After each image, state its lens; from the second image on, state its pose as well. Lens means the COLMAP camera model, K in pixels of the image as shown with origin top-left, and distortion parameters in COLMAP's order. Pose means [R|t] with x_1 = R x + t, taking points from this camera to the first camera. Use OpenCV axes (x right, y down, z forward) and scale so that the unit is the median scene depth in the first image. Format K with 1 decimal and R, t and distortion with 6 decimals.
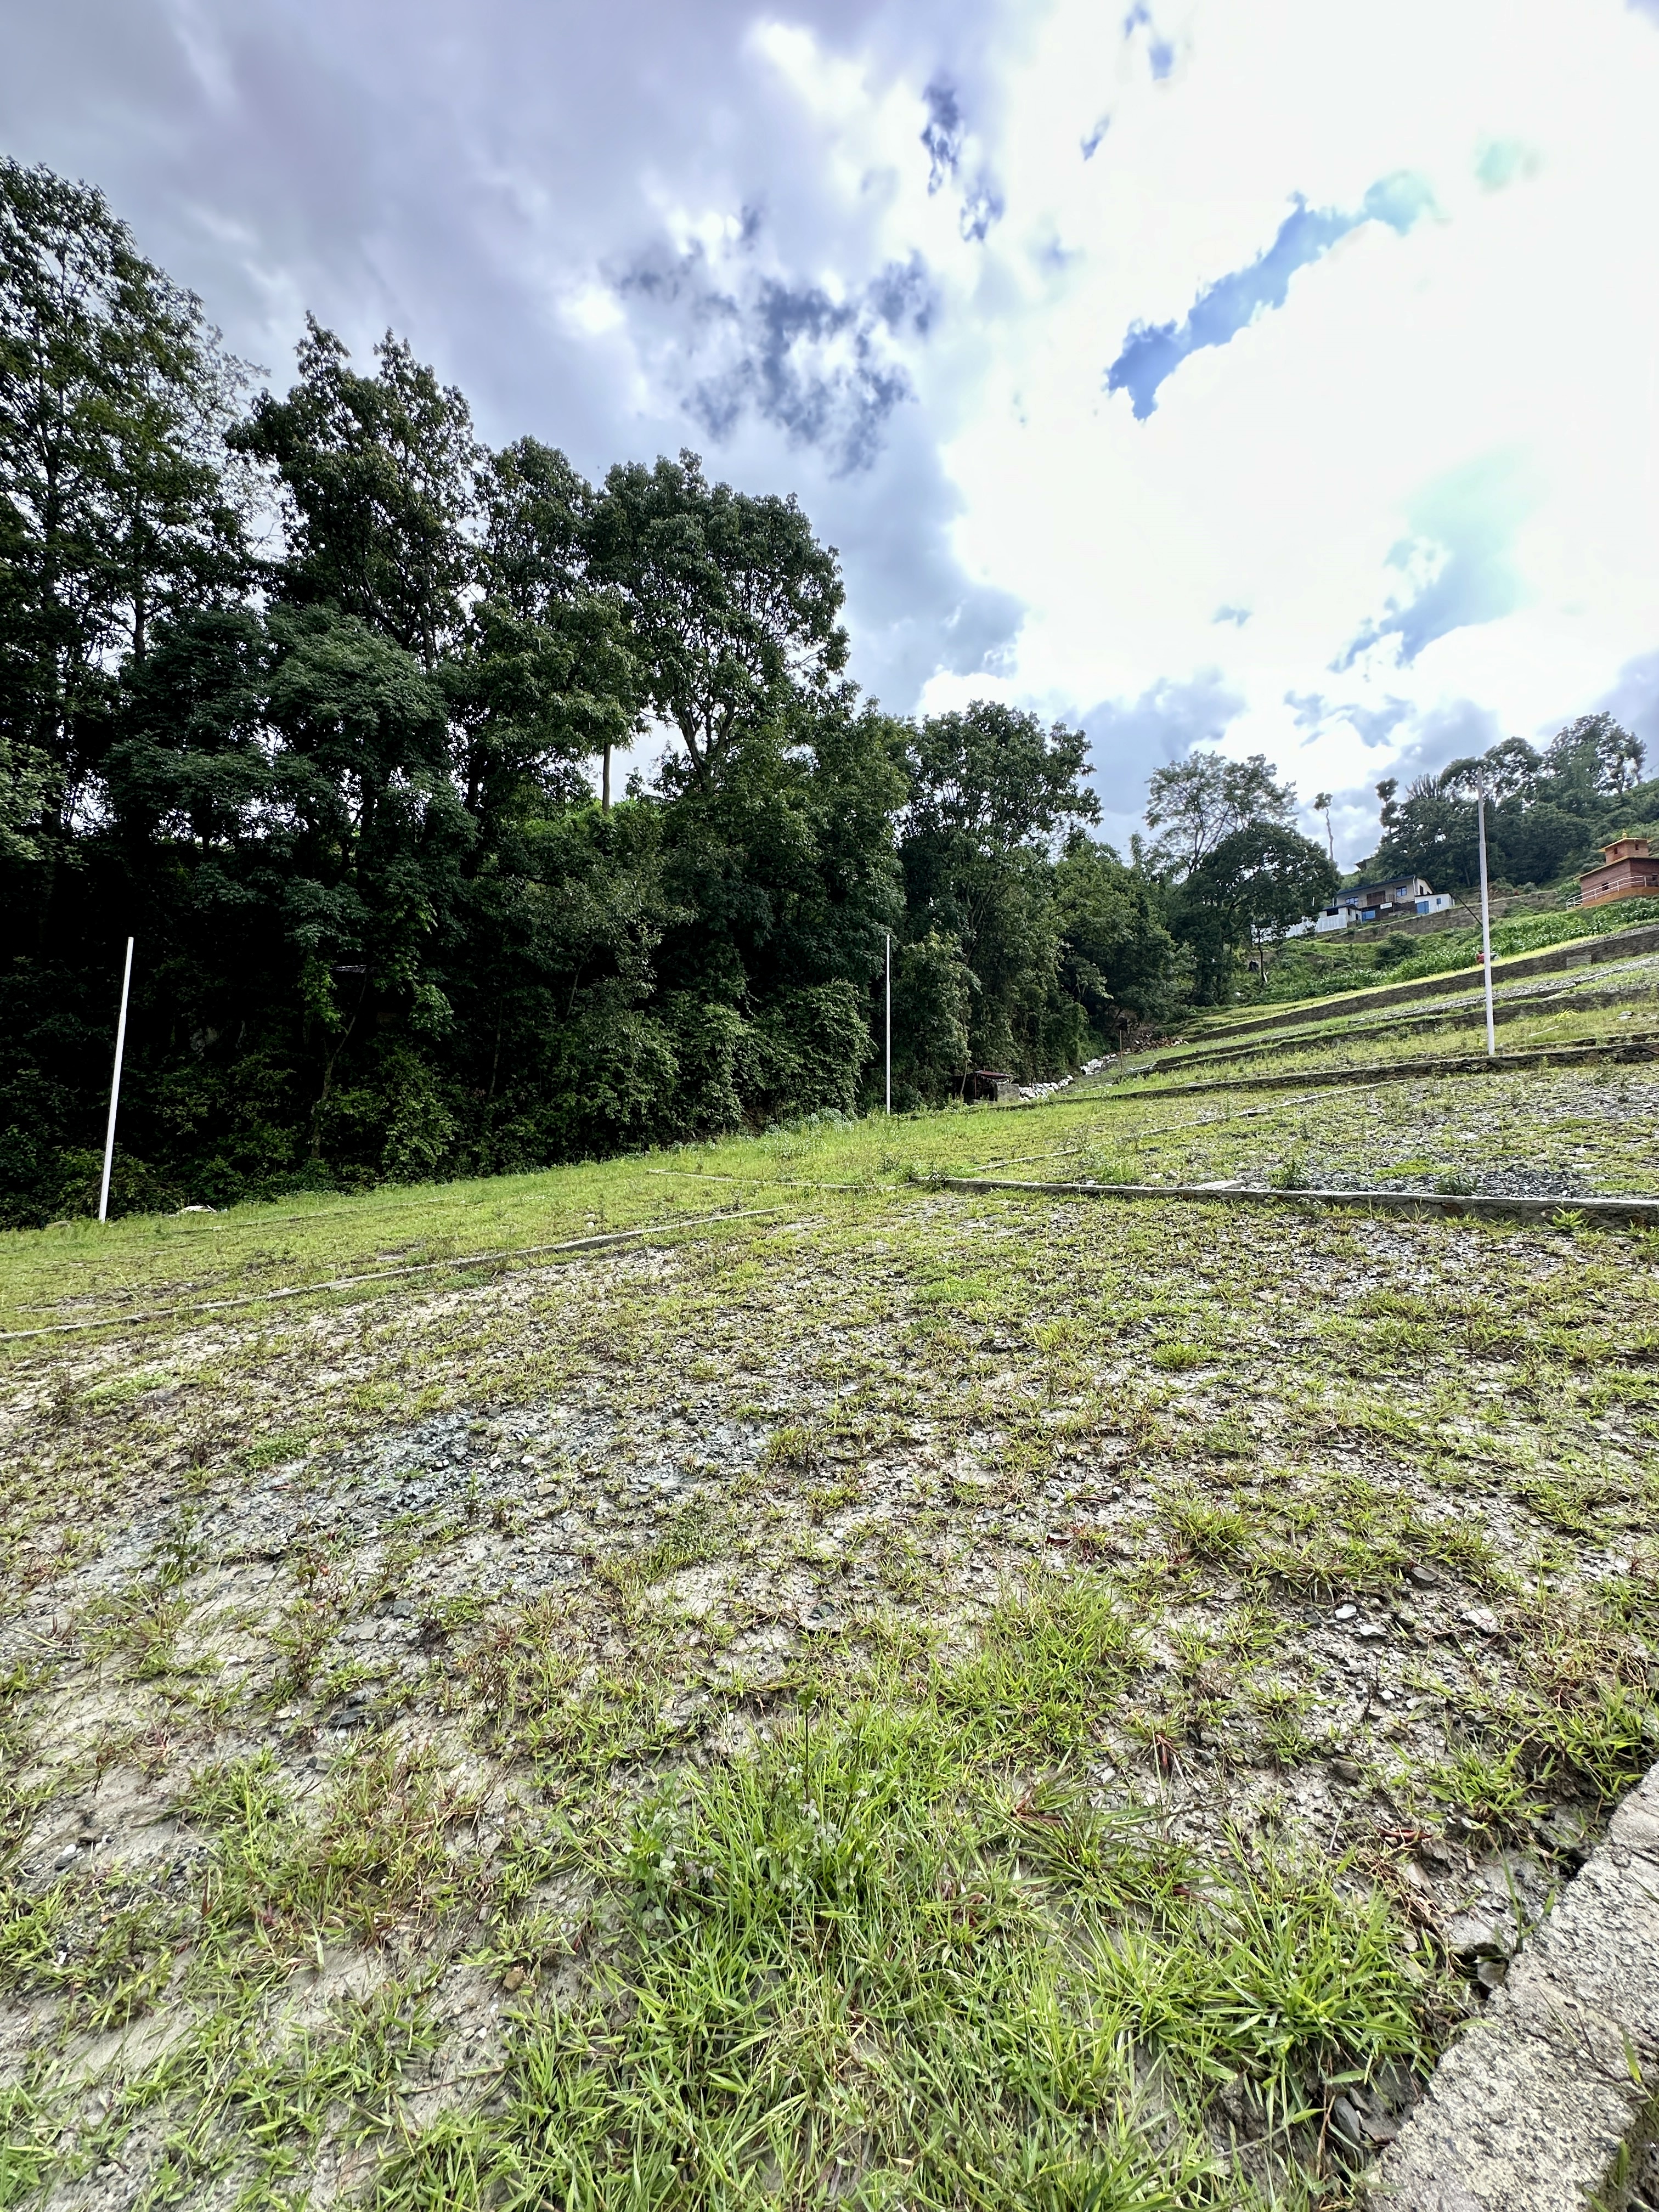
lens RADIAL K [[887.4, 0, 830.5], [0, 887.4, 1106.7], [0, 0, 1]] dist [-0.000216, 0.000135]
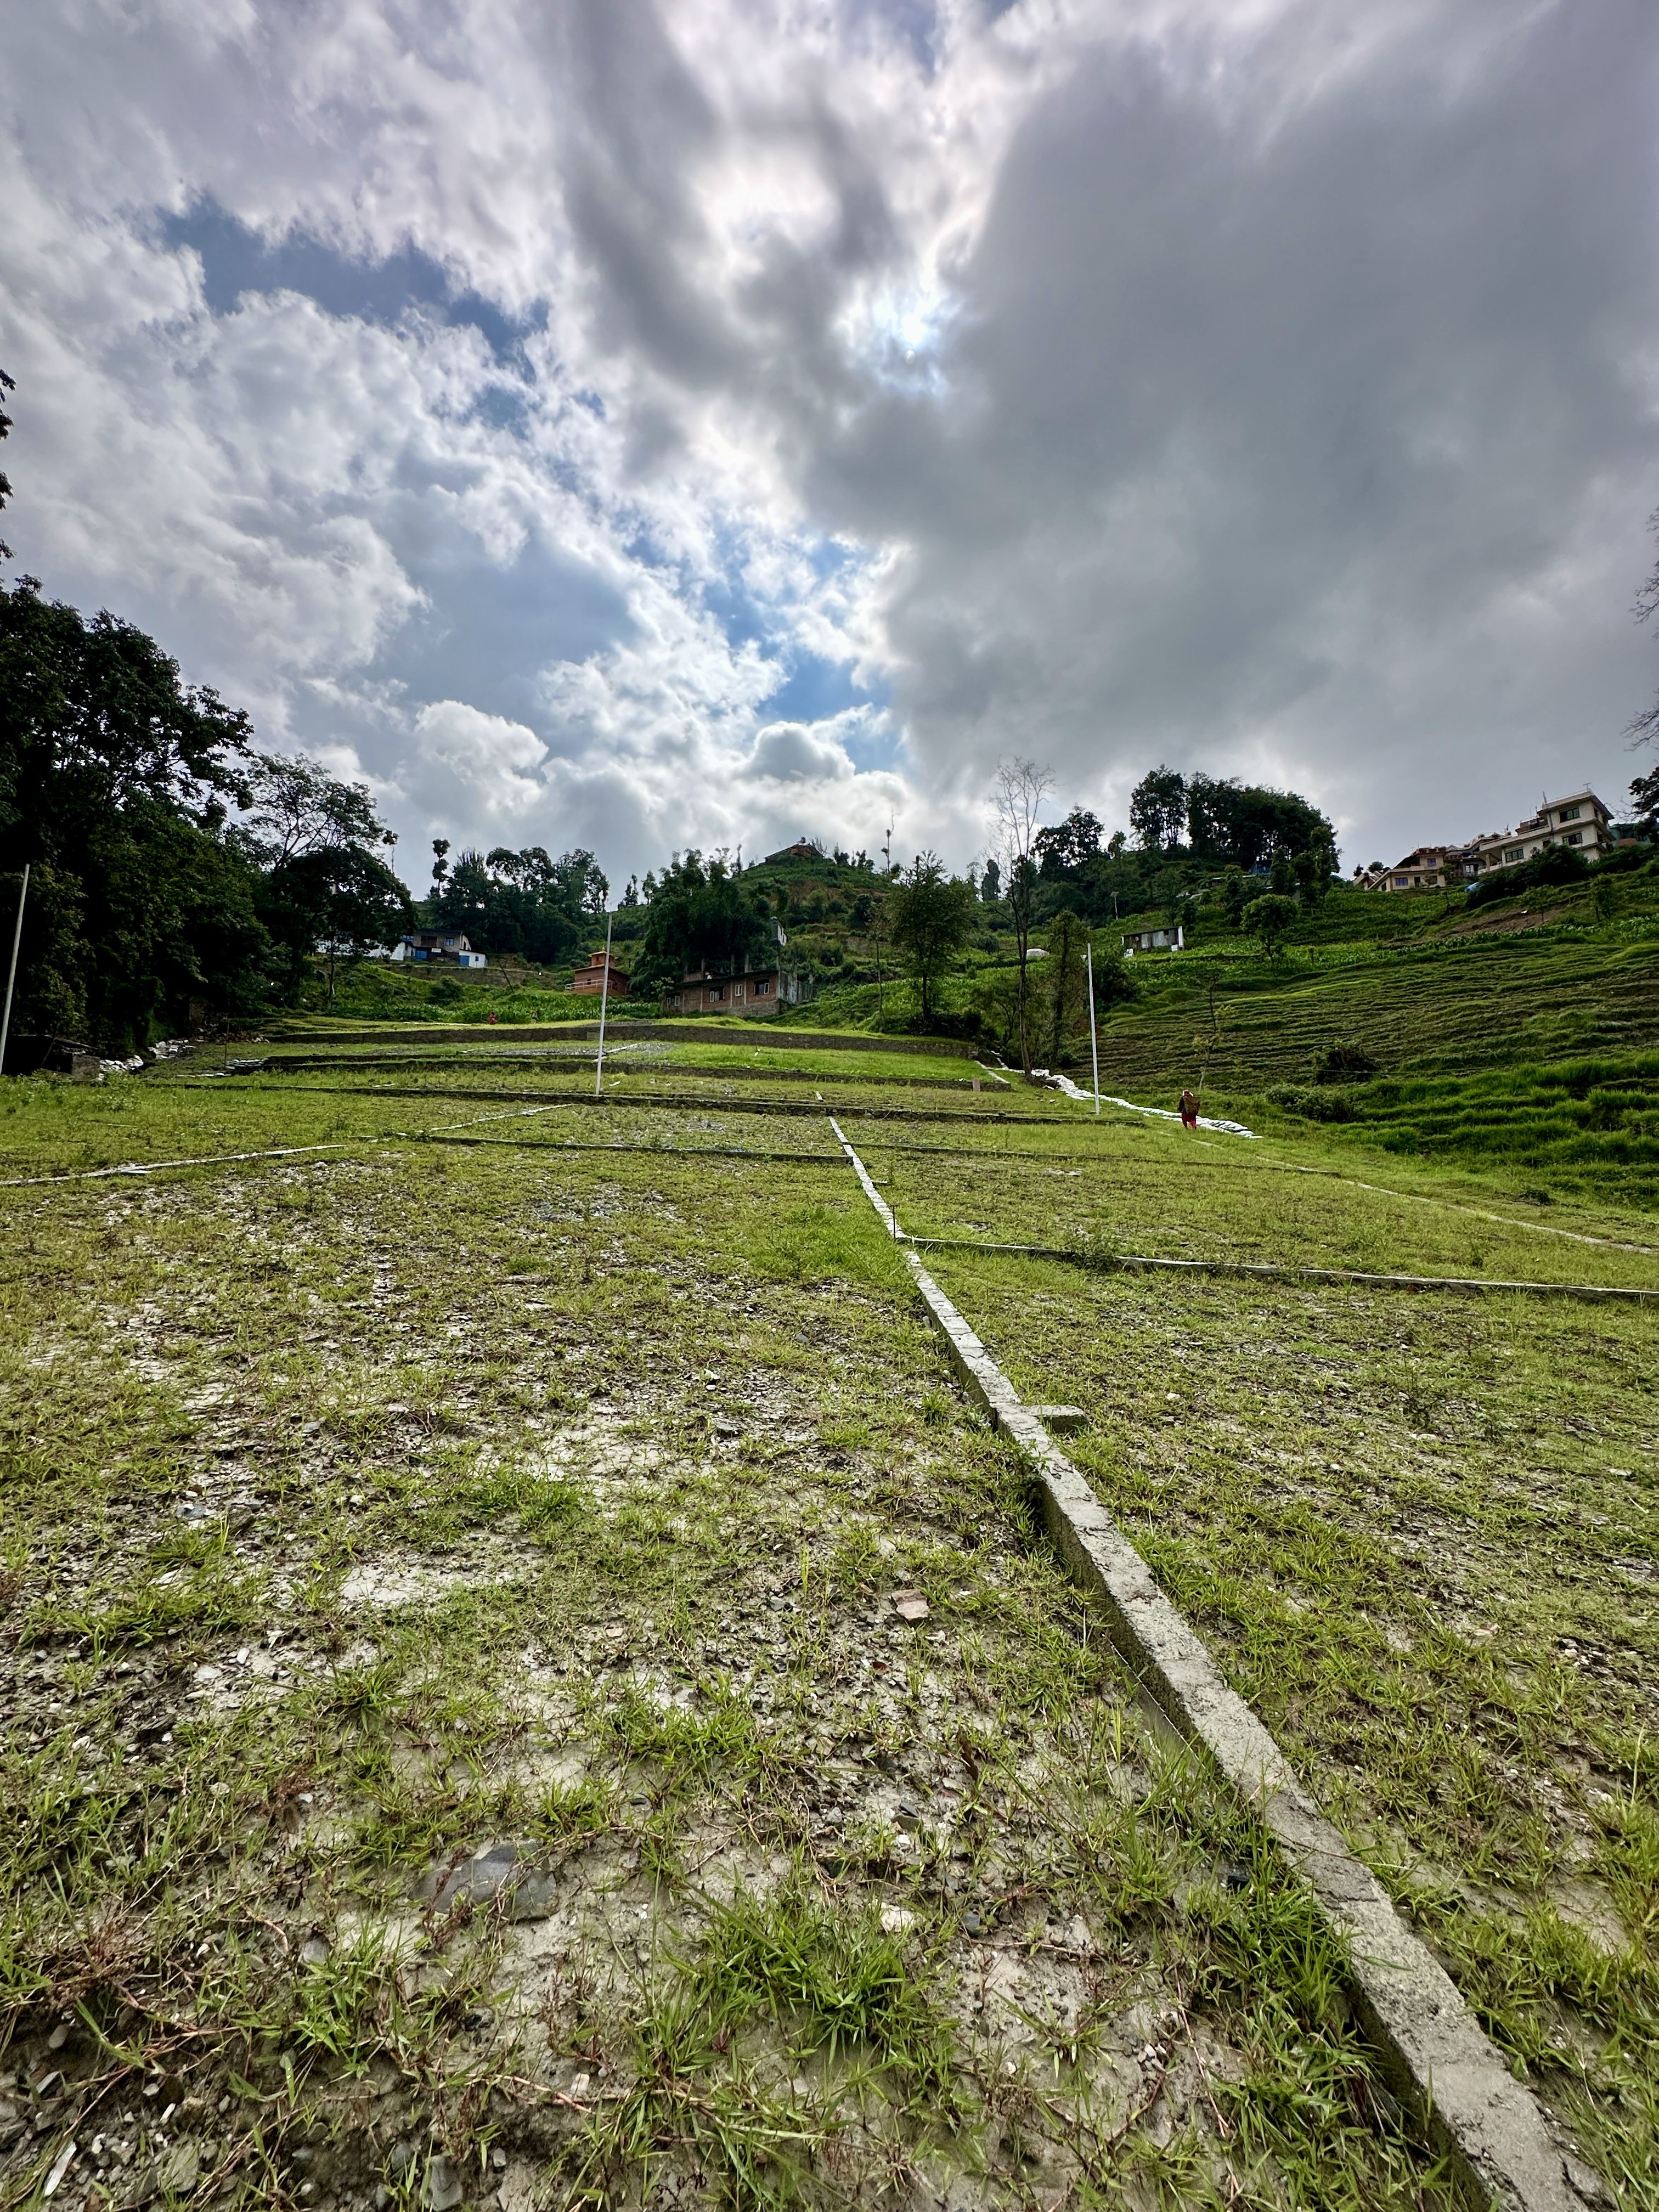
lens RADIAL K [[887.4, 0, 828.0], [0, 887.4, 1105.6], [0, 0, 1]] dist [-0.000216, 0.000135]
pose [[0.506961, 0.113236, 0.854499, -0.098057], [-0.097626, 0.992498, -0.073603, 0.009103], [-0.856422, -0.046108, 0.514213, -0.040372]]
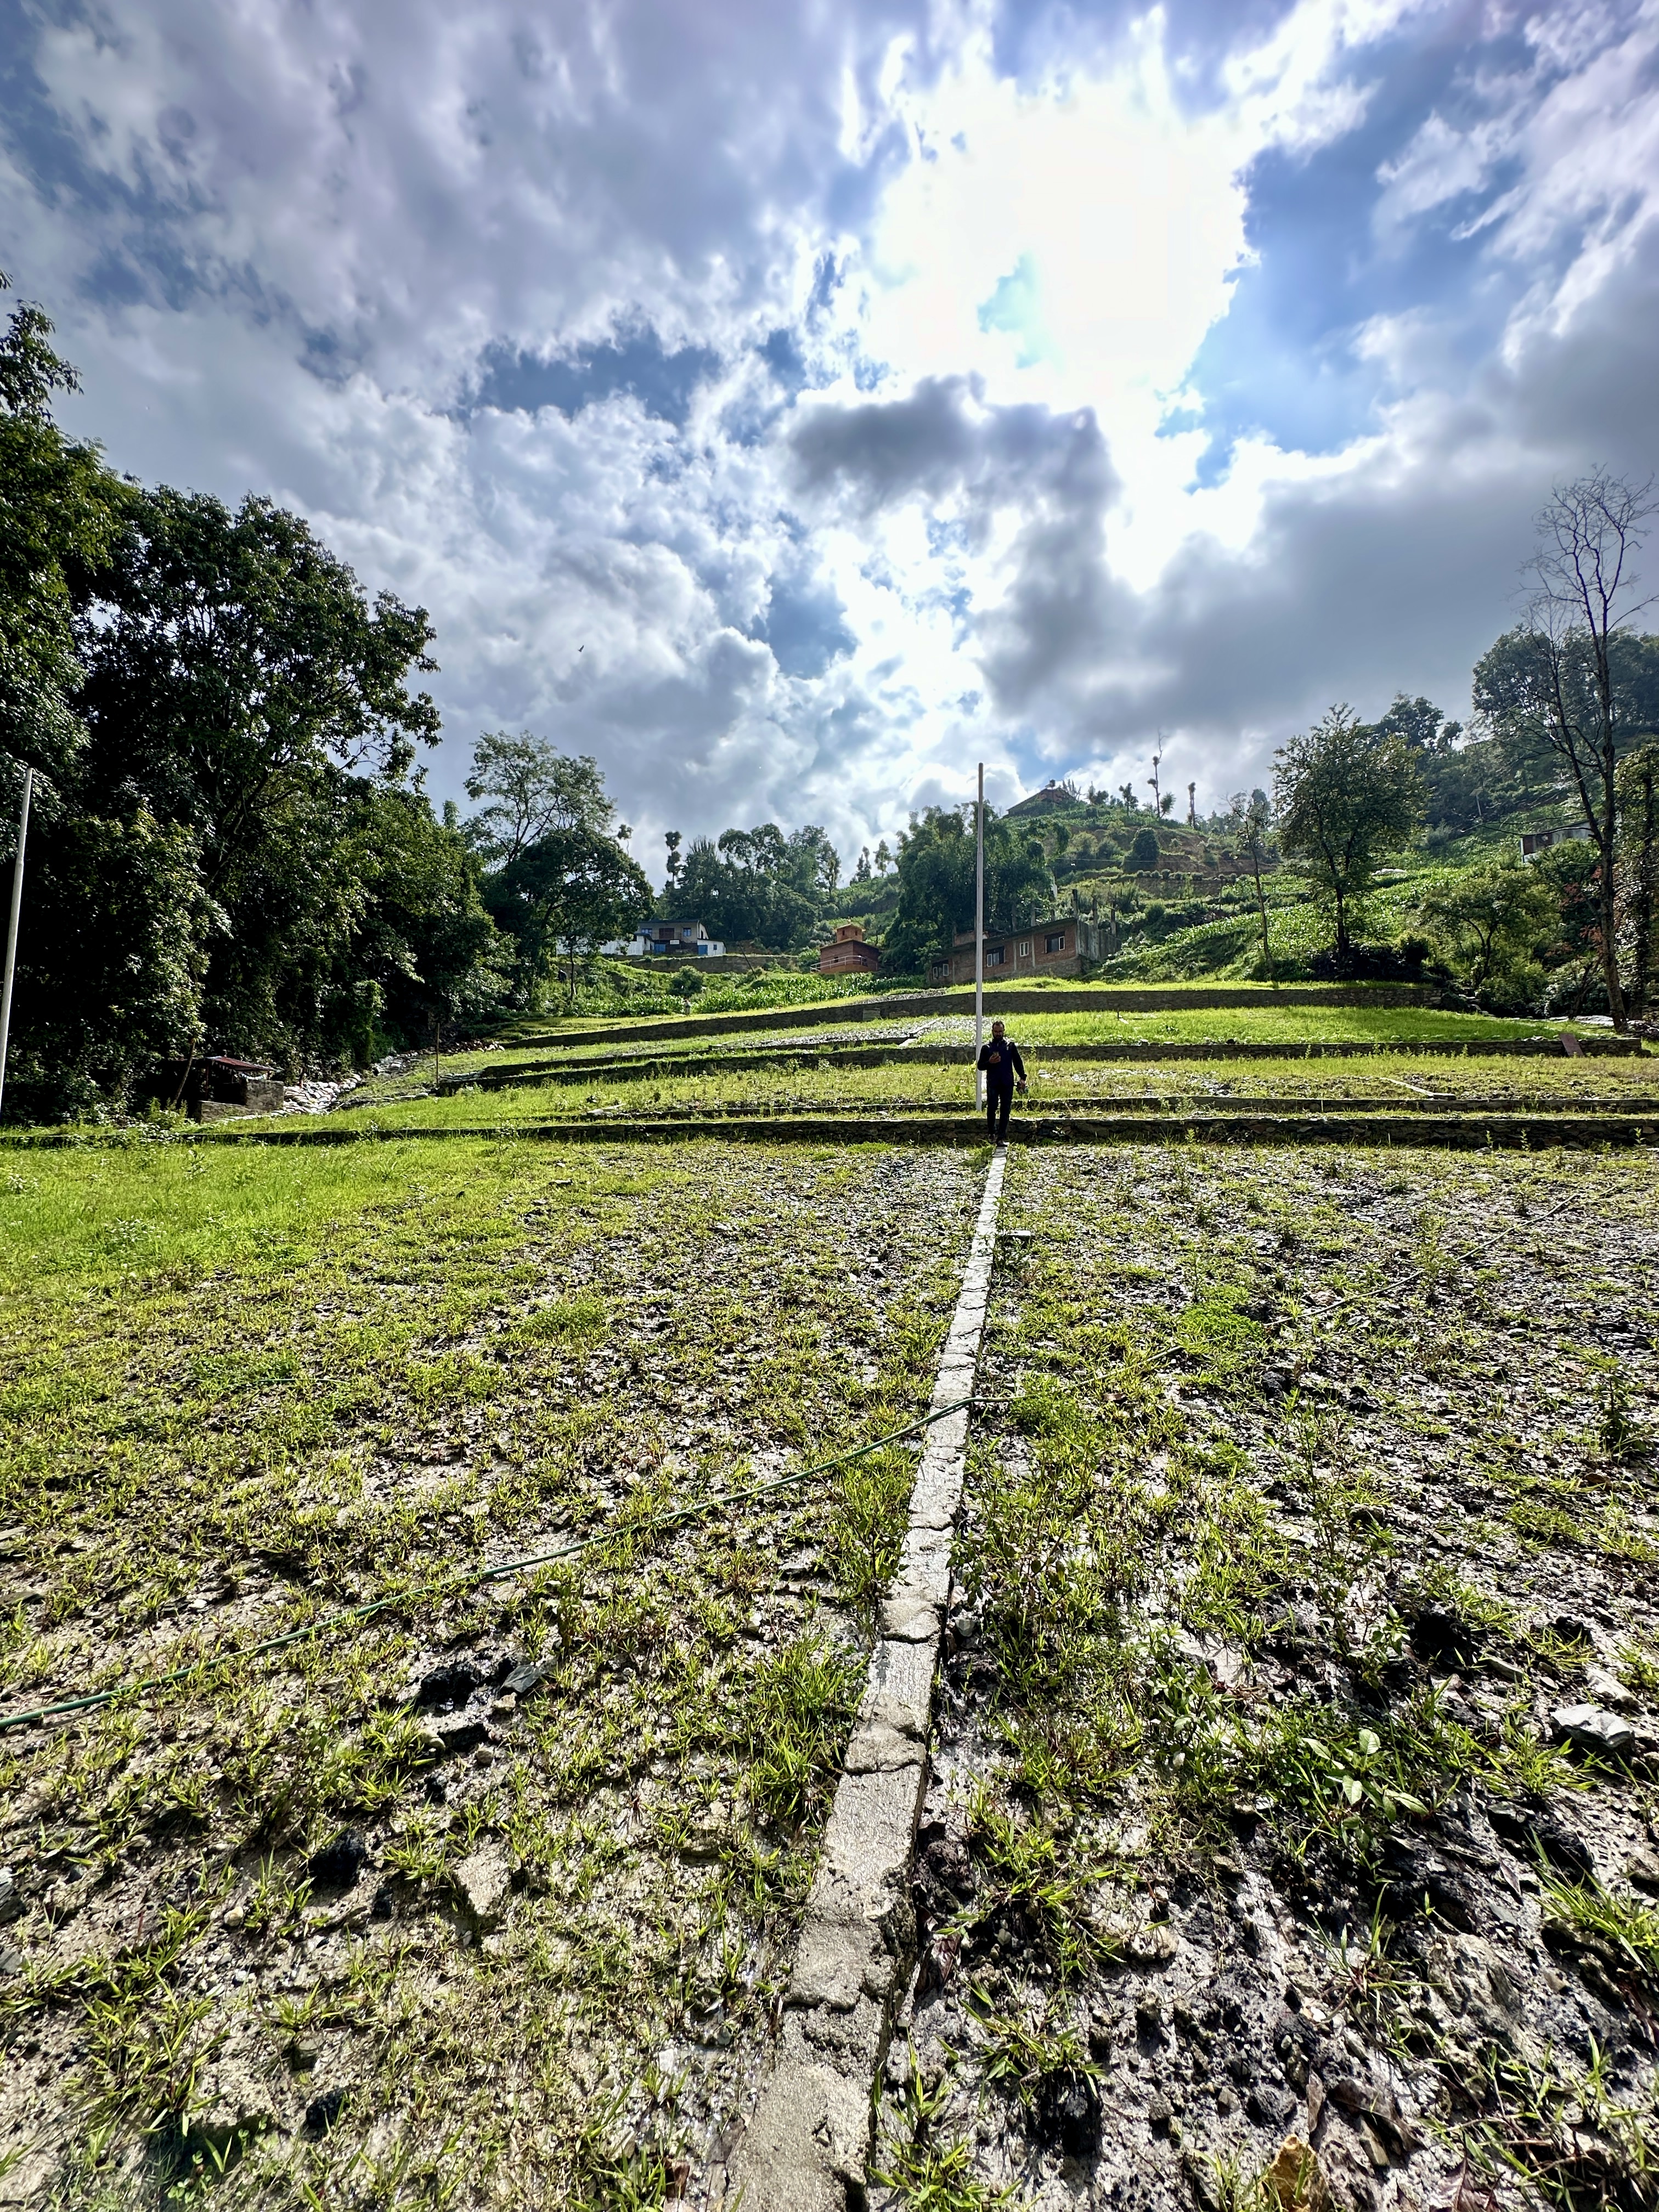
lens RADIAL K [[887.4, 0, 831.6], [0, 887.4, 1105.9], [0, 0, 1]] dist [-0.000216, 0.000135]
pose [[0.706117, 0.065995, 0.705013, 0.017417], [-0.061110, 0.997612, -0.032179, -0.006482], [-0.705453, -0.020361, 0.708464, 0.128860]]
